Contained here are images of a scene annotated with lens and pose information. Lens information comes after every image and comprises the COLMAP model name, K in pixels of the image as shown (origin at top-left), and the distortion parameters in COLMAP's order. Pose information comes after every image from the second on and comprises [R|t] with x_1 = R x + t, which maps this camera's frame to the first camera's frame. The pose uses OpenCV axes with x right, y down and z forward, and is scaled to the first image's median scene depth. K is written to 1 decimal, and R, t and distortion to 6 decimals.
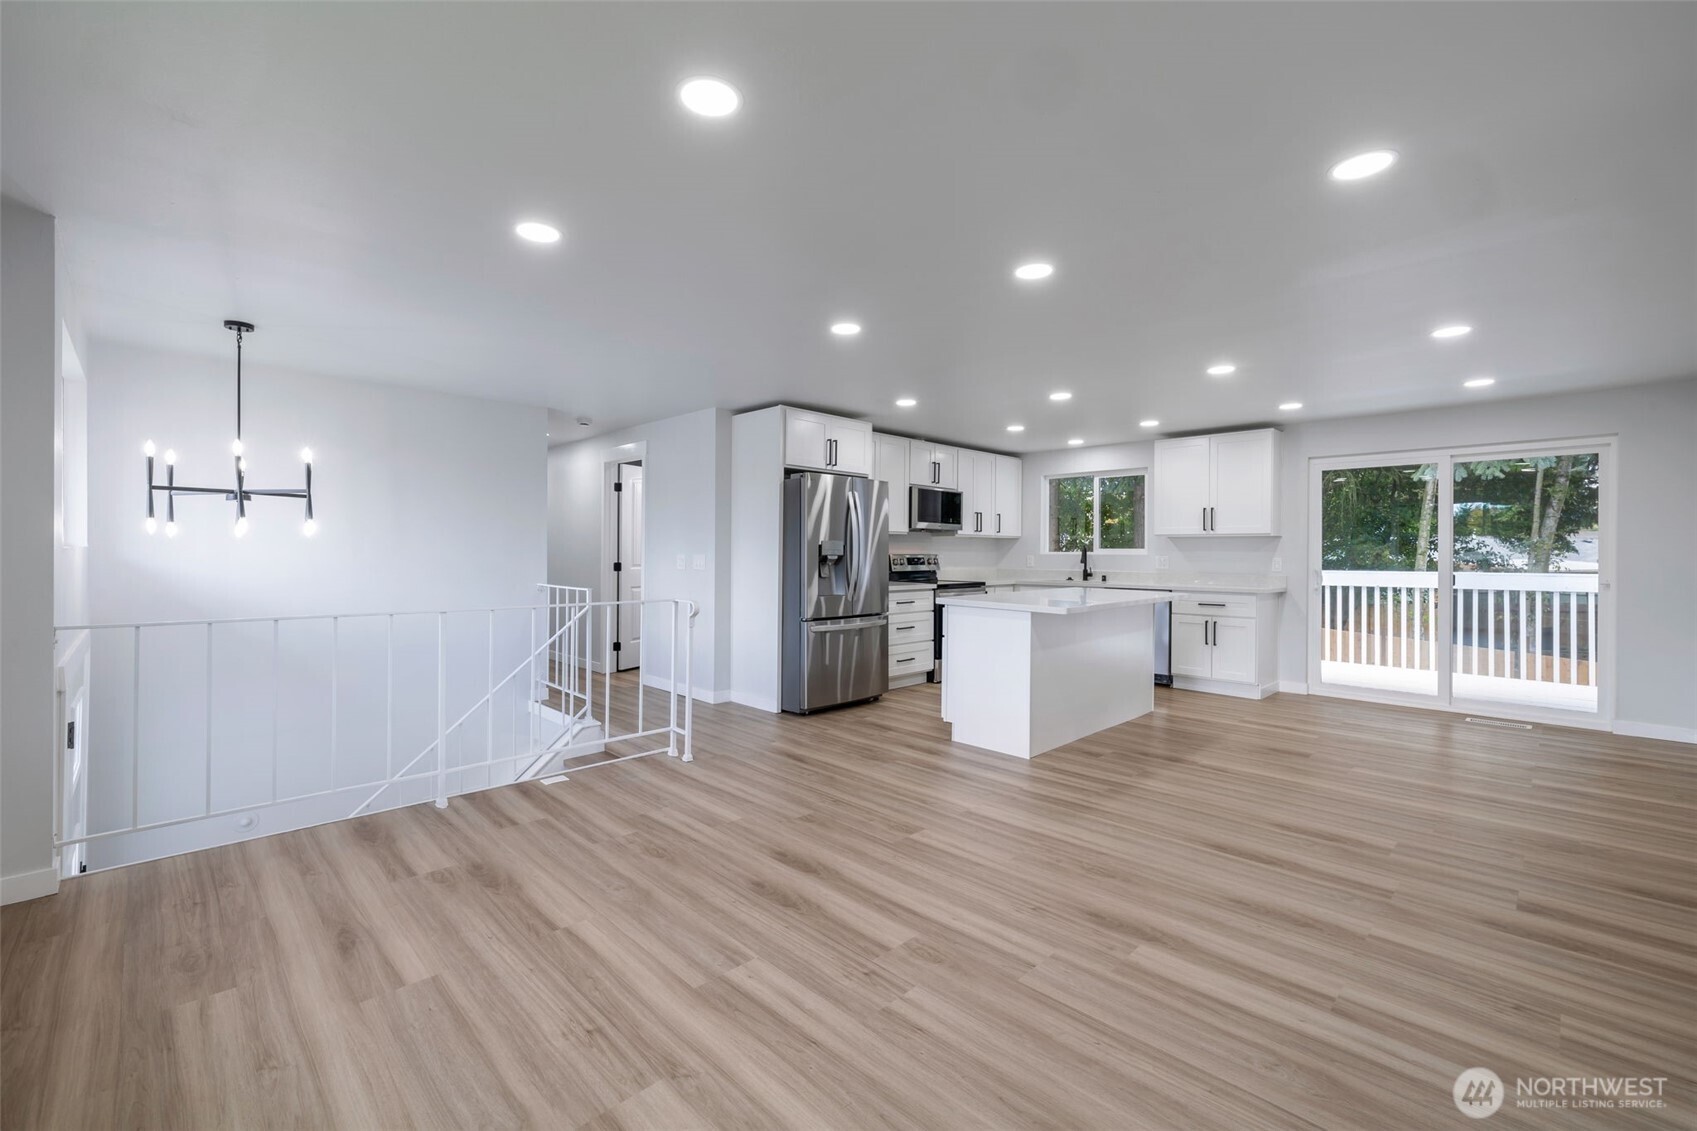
lens RADIAL K [[710.0, 0, 843.7], [0, 710.0, 554.0], [0, 0, 1]] dist [0.007804, -0.000477]
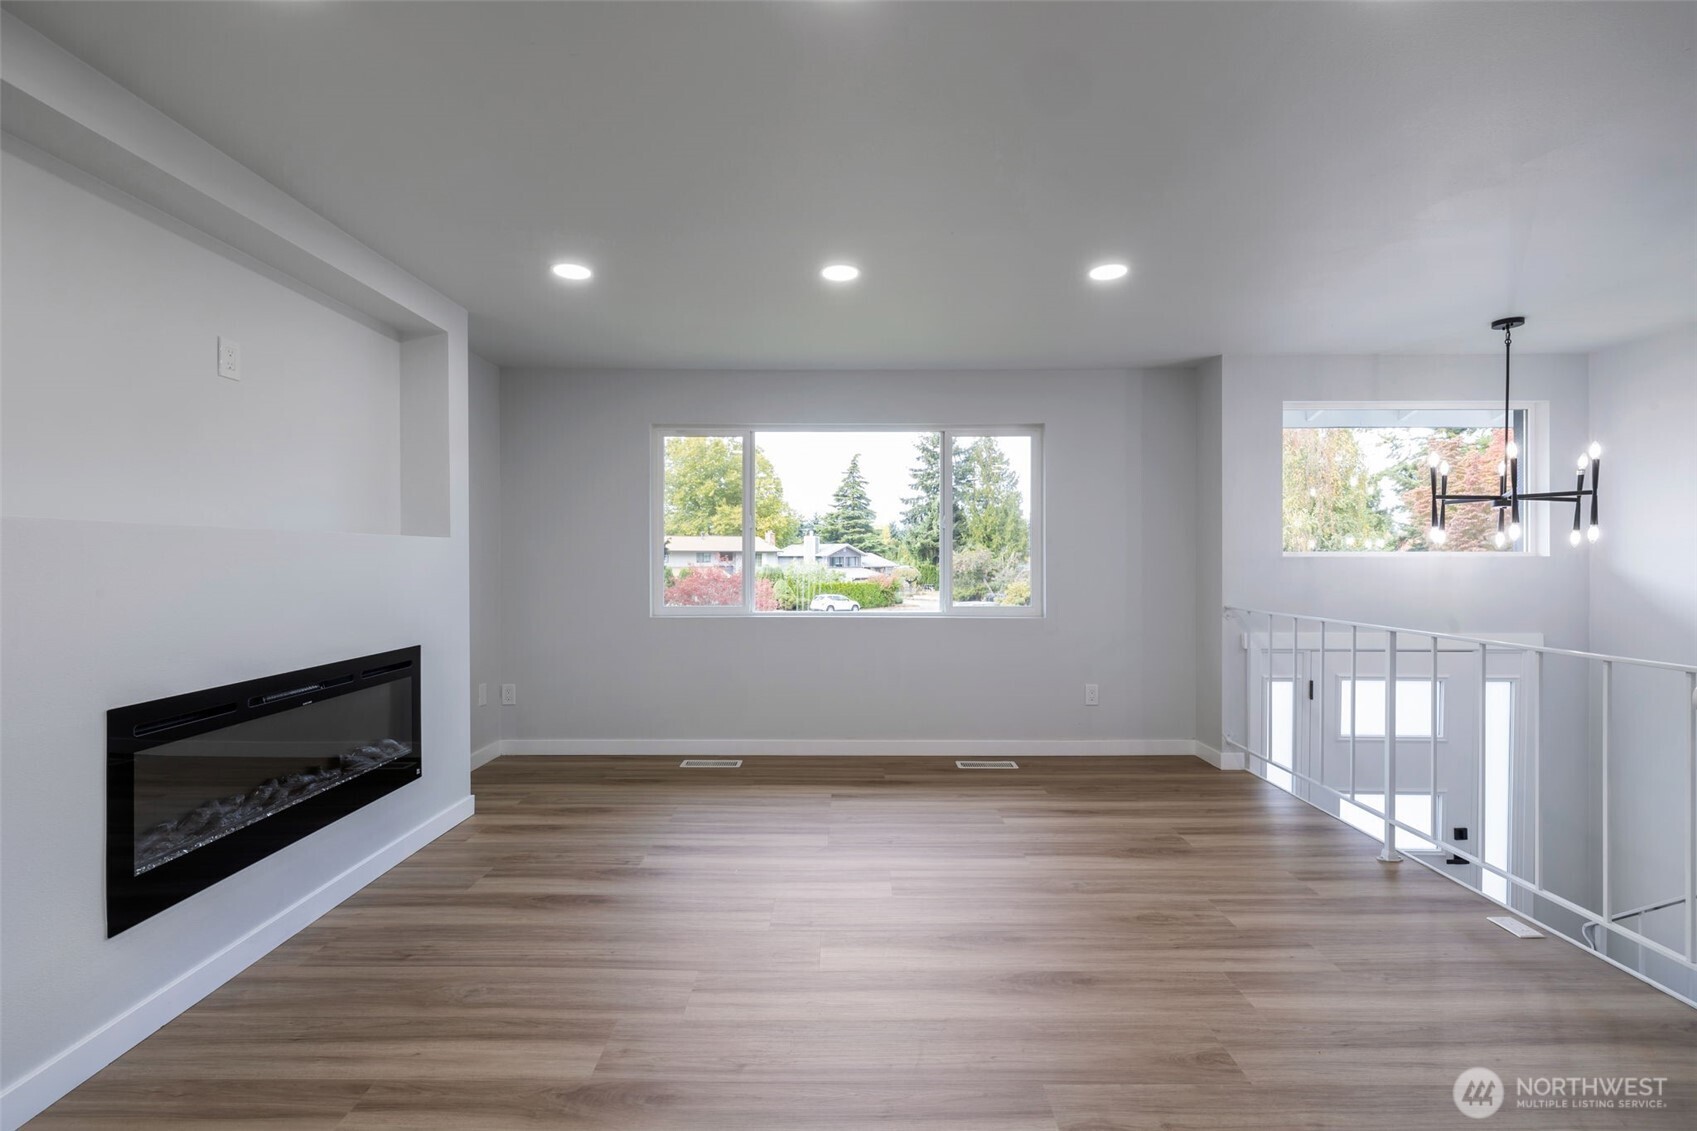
lens RADIAL K [[732.6, 0, 840.9], [0, 732.6, 569.0], [0, 0, 1]] dist [0.001524, 0.000753]
pose [[-0.706575, 0.002837, -0.707632, 0.843288], [-0.006241, 0.999928, 0.010241, 0.004369], [0.707610, 0.011652, -0.706507, 1.877605]]
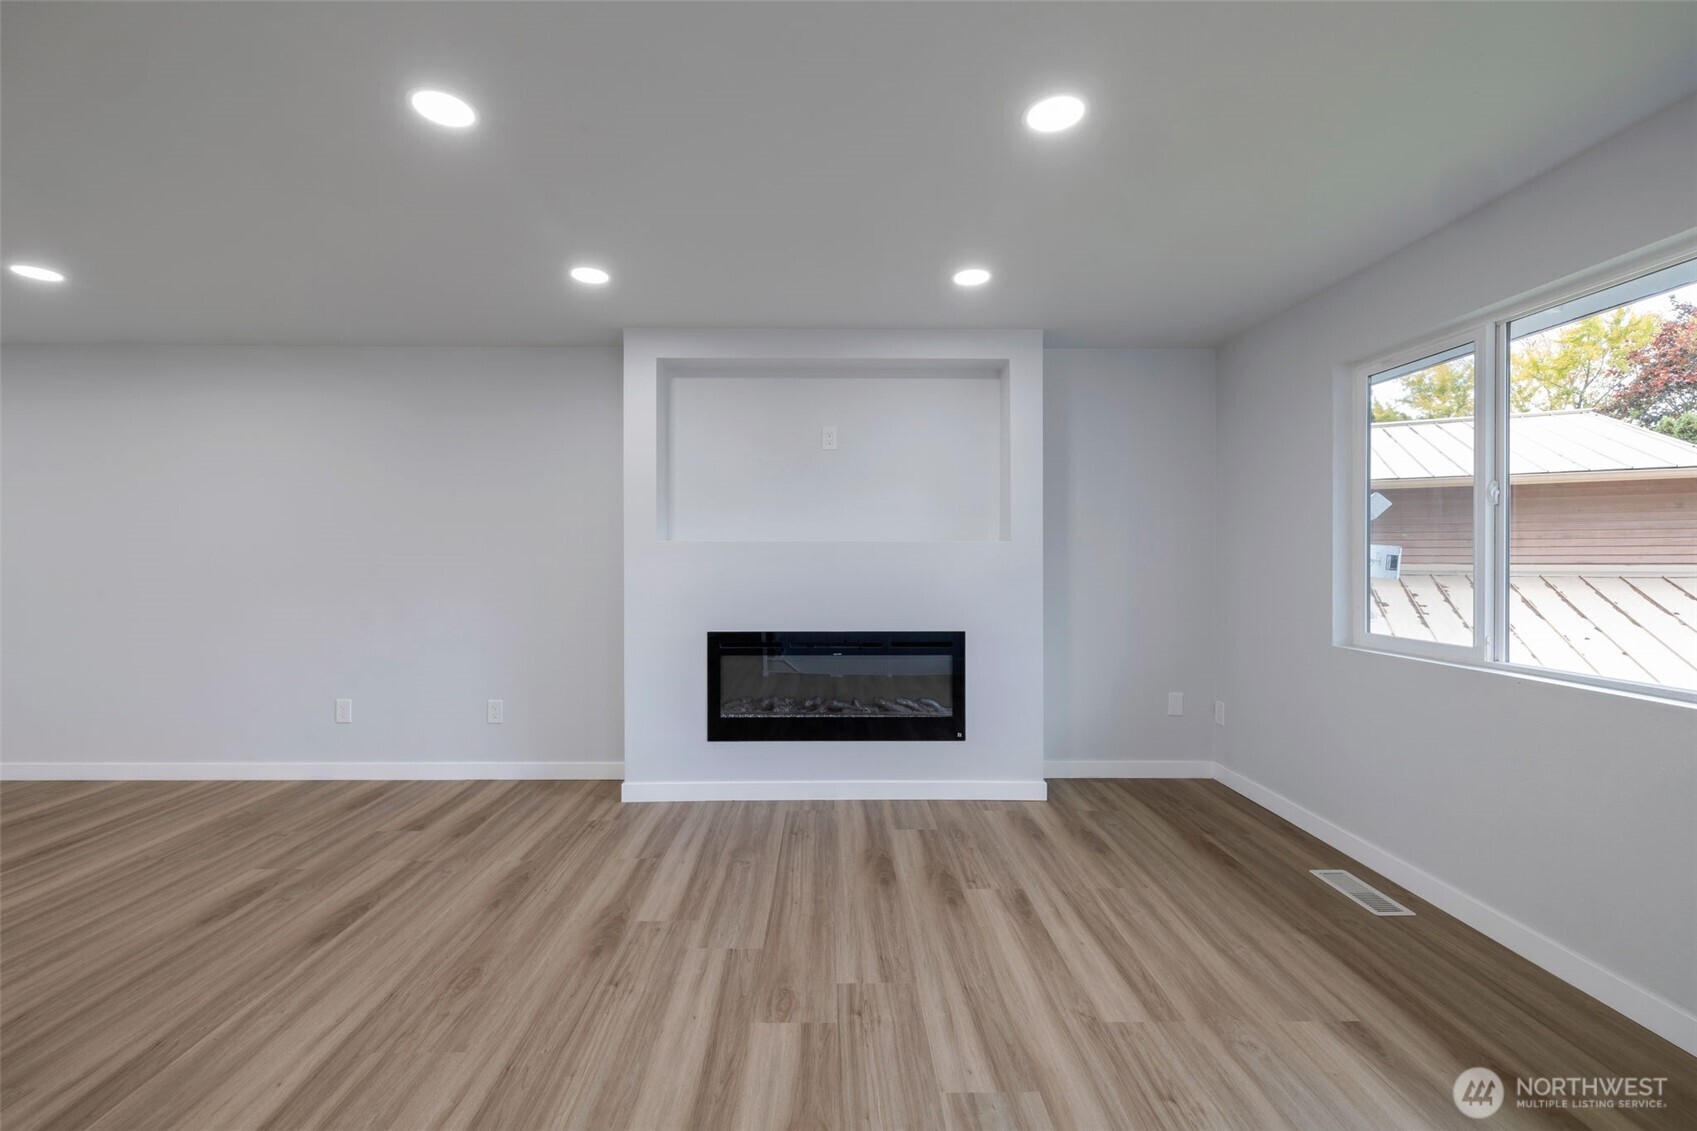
lens RADIAL K [[710.0, 0, 835.0], [0, 710.0, 555.2], [0, 0, 1]] dist [0.007804, -0.000477]
pose [[-0.715309, -0.003020, 0.698802, -0.592269], [-0.005501, 0.999984, -0.001309, -0.002991], [-0.698787, -0.004780, -0.715314, 1.694700]]
